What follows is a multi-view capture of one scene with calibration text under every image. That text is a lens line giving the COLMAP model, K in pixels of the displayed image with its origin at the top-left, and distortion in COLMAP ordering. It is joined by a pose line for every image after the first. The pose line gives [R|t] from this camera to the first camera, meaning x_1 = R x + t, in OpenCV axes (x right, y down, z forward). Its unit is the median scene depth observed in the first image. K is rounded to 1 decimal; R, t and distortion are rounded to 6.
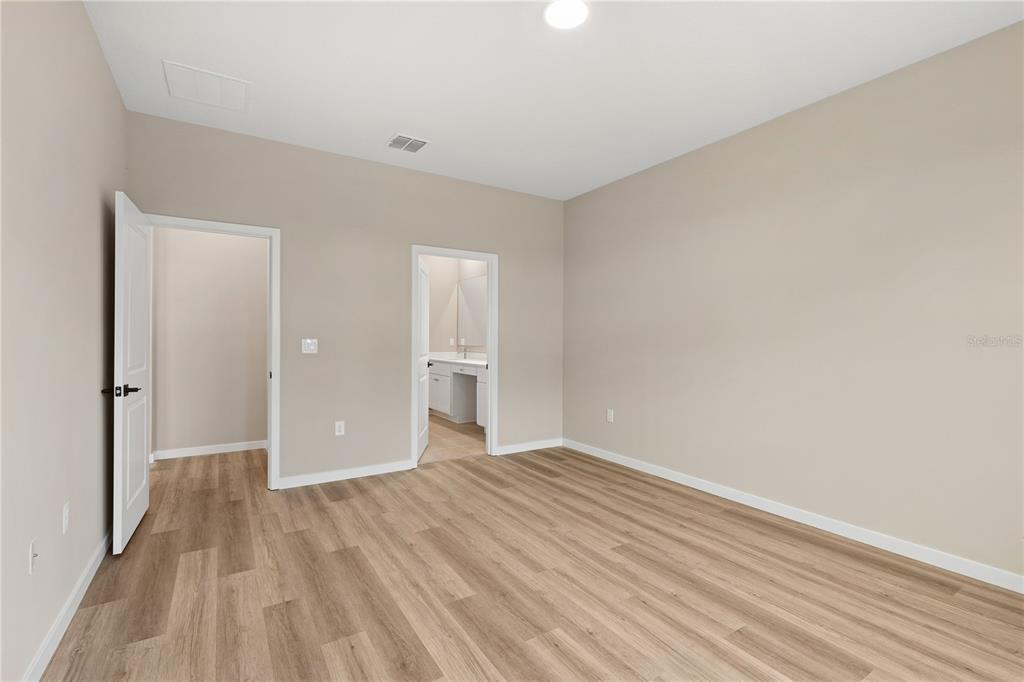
lens RADIAL K [[459.8, 0, 507.8], [0, 459.8, 336.1], [0, 0, 1]] dist [0.002018, 0.000310]
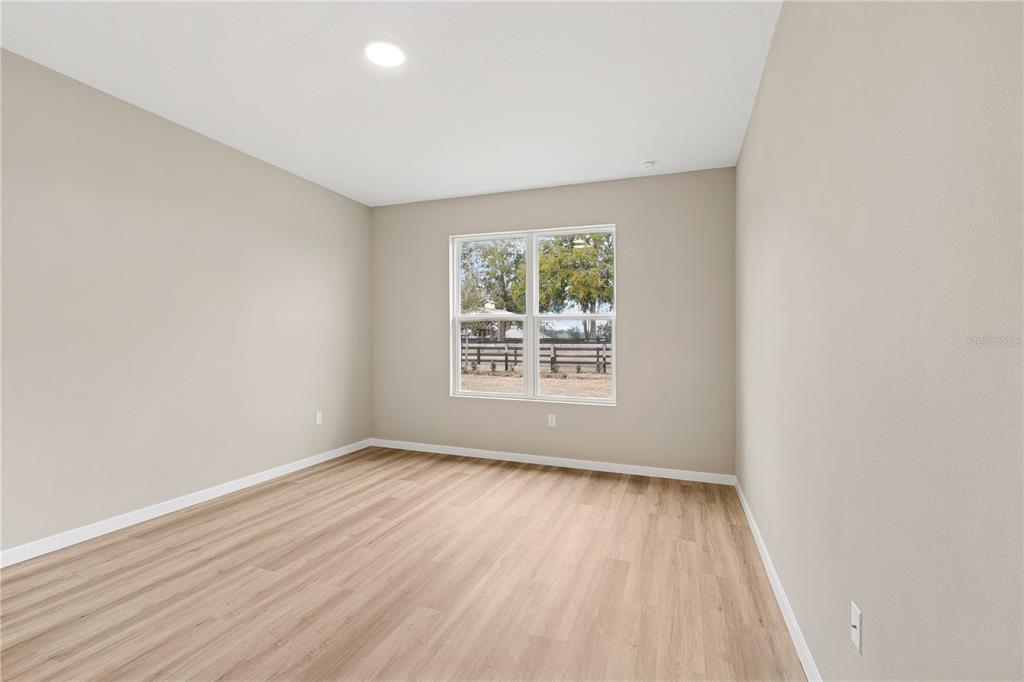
lens RADIAL K [[459.8, 0, 507.8], [0, 459.8, 336.1], [0, 0, 1]] dist [0.002018, 0.000310]
pose [[-0.604385, -0.002844, 0.796688, -0.797926], [-0.016906, 0.999814, -0.009256, -0.006651], [-0.796513, -0.019064, -0.604320, 1.205489]]
